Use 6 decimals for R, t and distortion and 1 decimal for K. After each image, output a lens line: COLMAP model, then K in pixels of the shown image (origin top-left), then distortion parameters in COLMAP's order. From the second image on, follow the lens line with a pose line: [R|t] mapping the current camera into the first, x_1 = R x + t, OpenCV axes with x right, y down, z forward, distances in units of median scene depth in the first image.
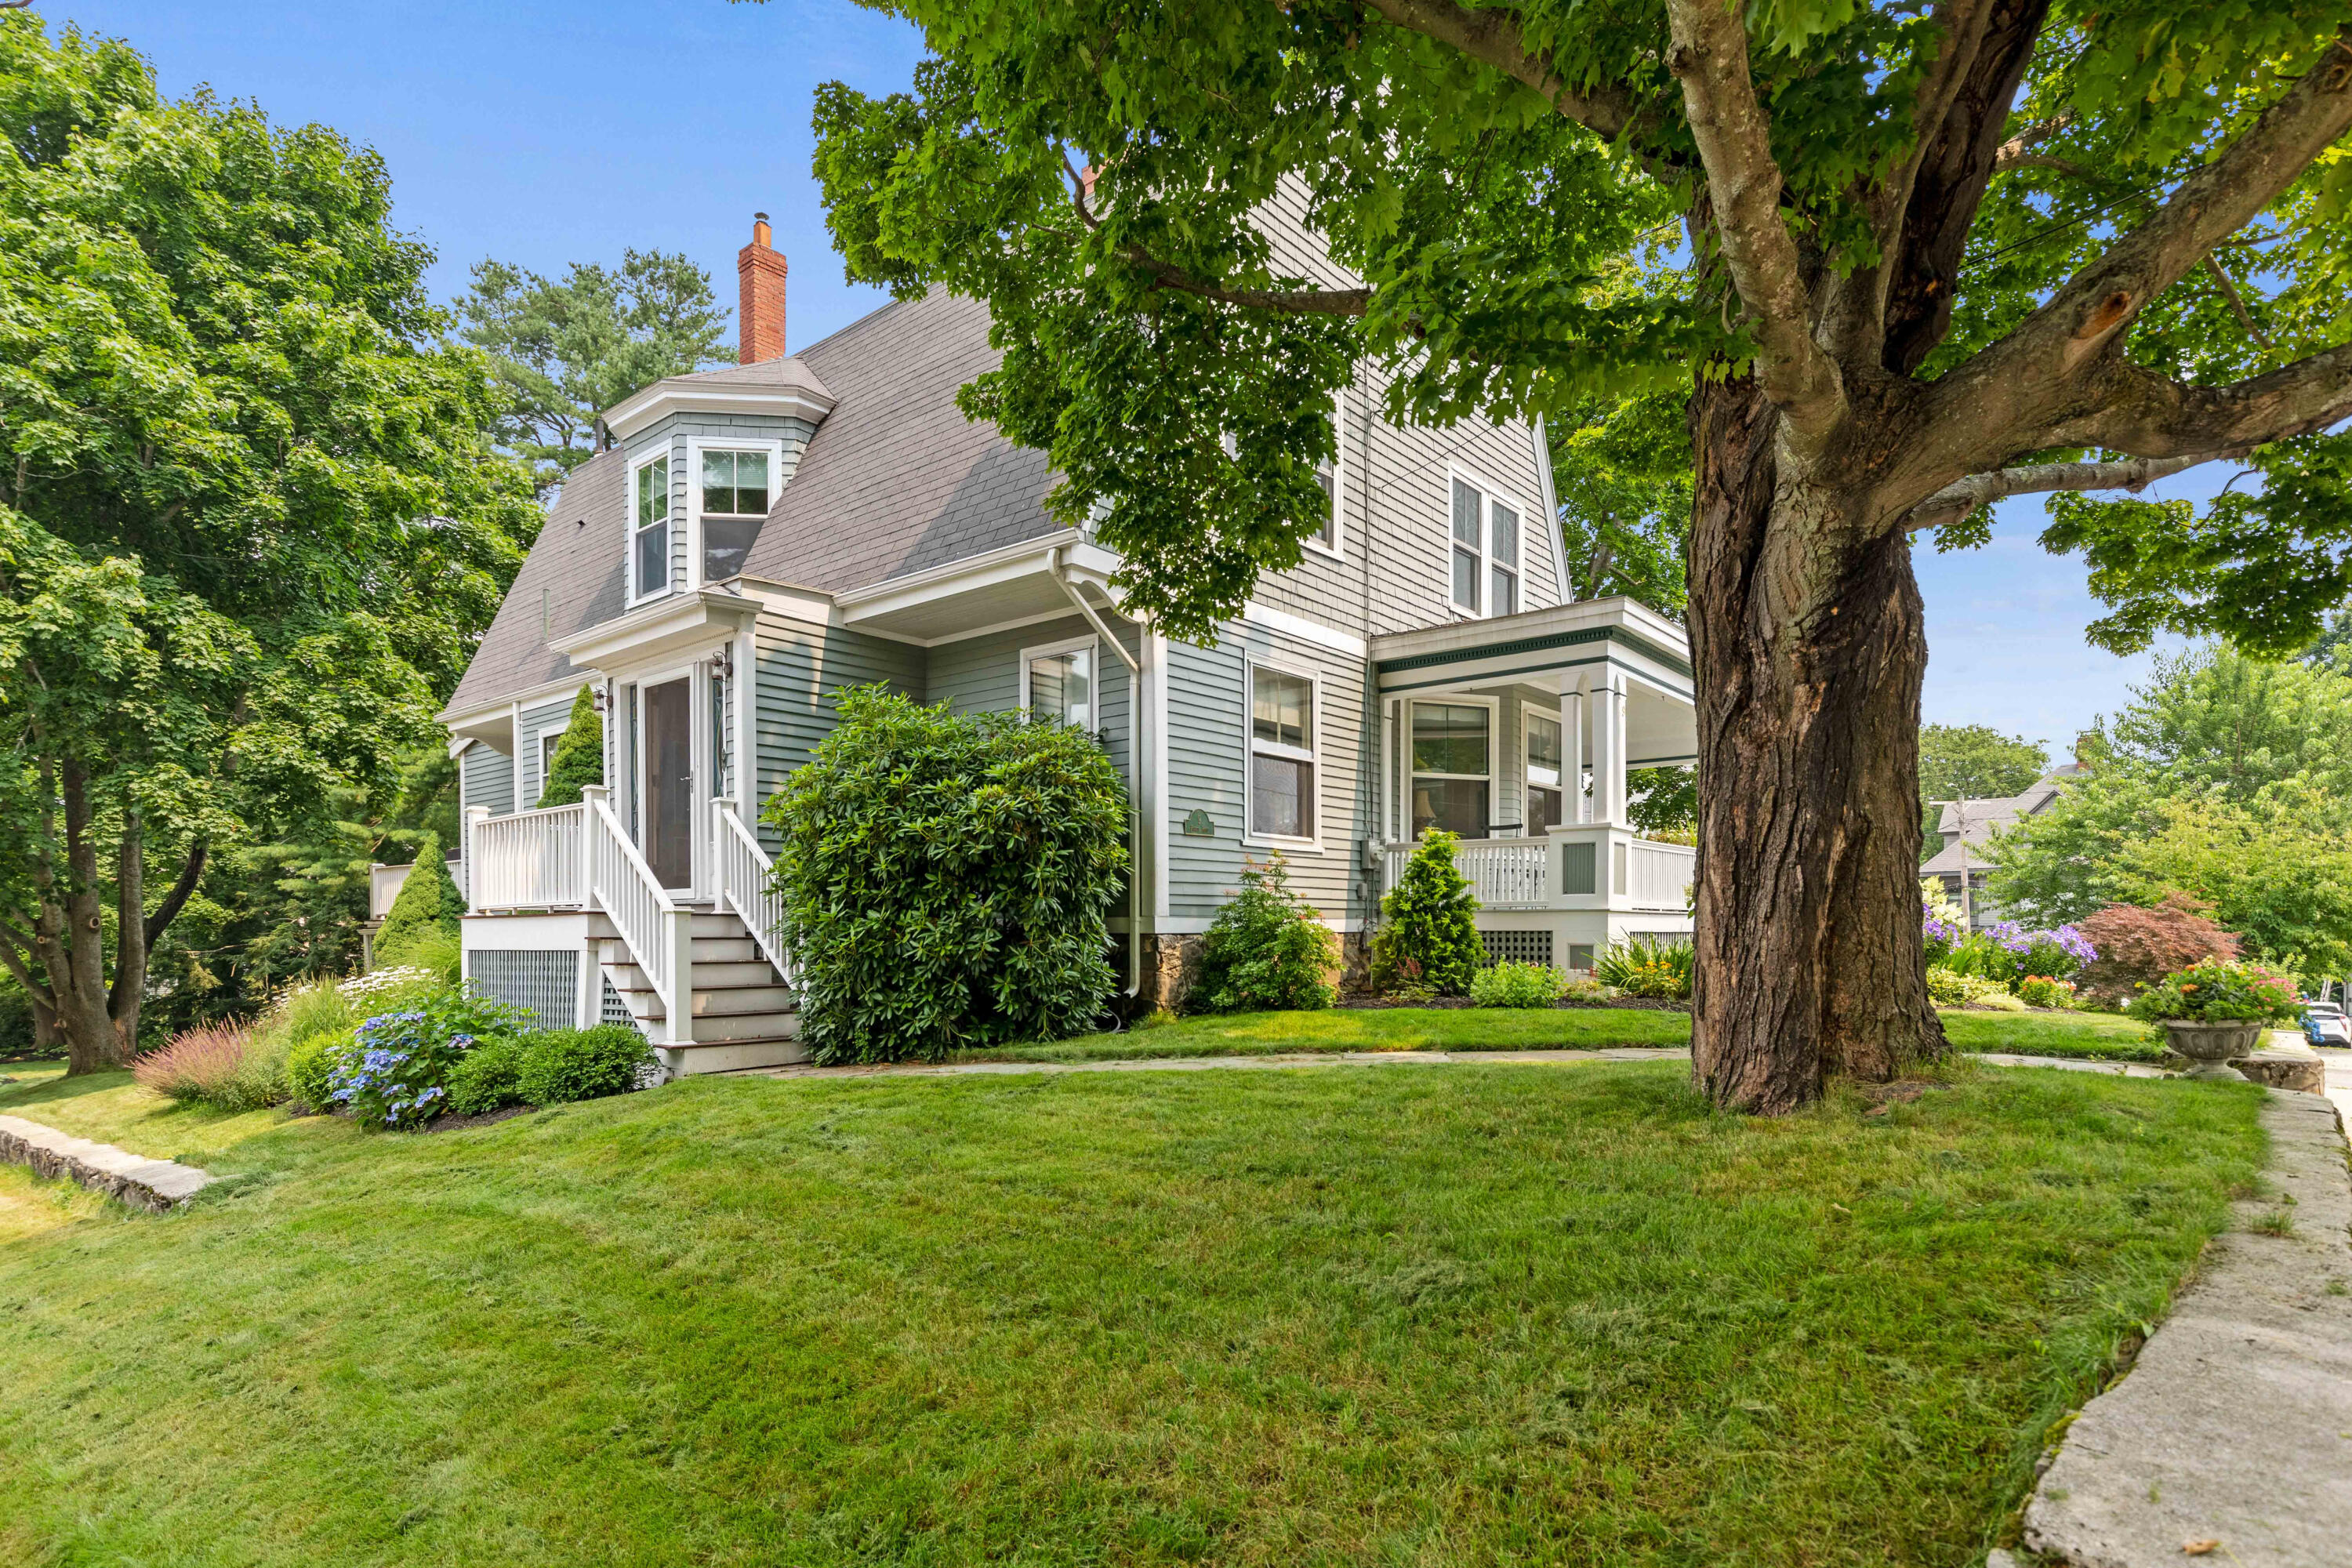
lens RADIAL K [[1230.2, 0, 1226.2], [0, 1230.2, 940.4], [0, 0, 1]] dist [-0.002210, 0.001660]
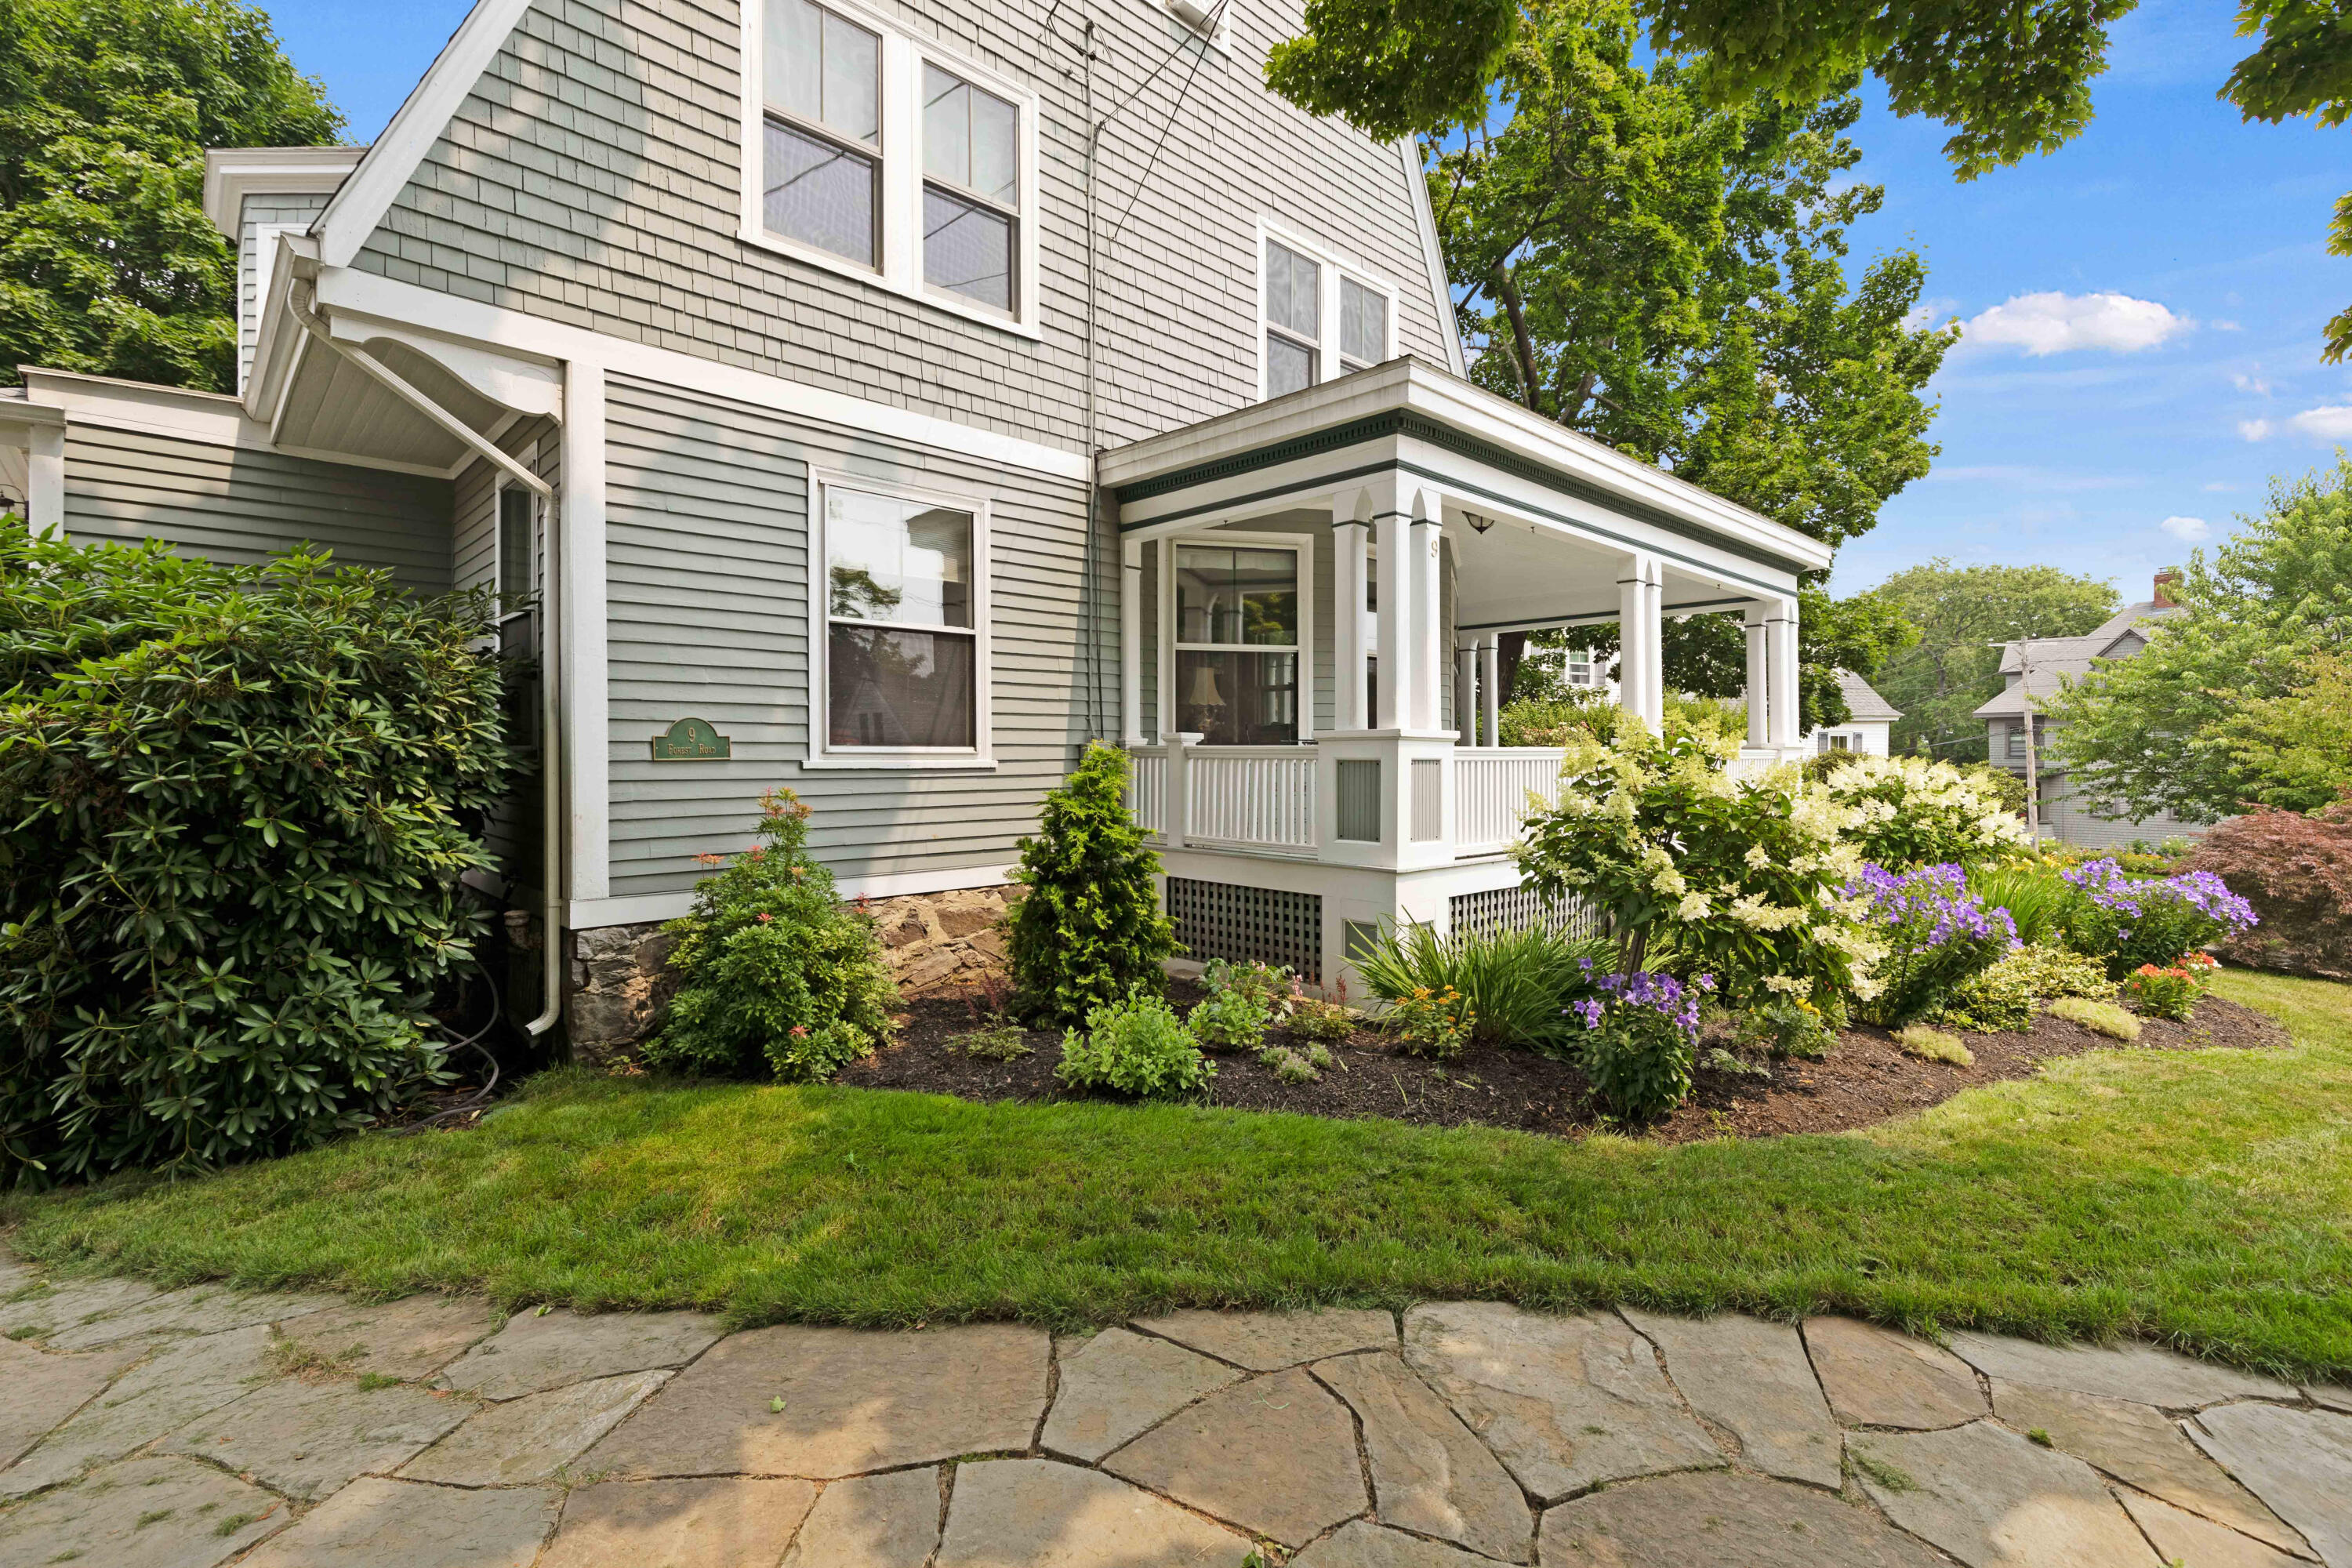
lens RADIAL K [[1104.4, 0, 1172.8], [0, 1104.4, 762.8], [0, 0, 1]] dist [0.010472, -0.001644]
pose [[0.993307, 0.000520, -0.115505, 0.222018], [-0.001664, 0.999951, -0.009801, -0.061615], [0.115494, 0.009928, 0.993259, 0.368639]]
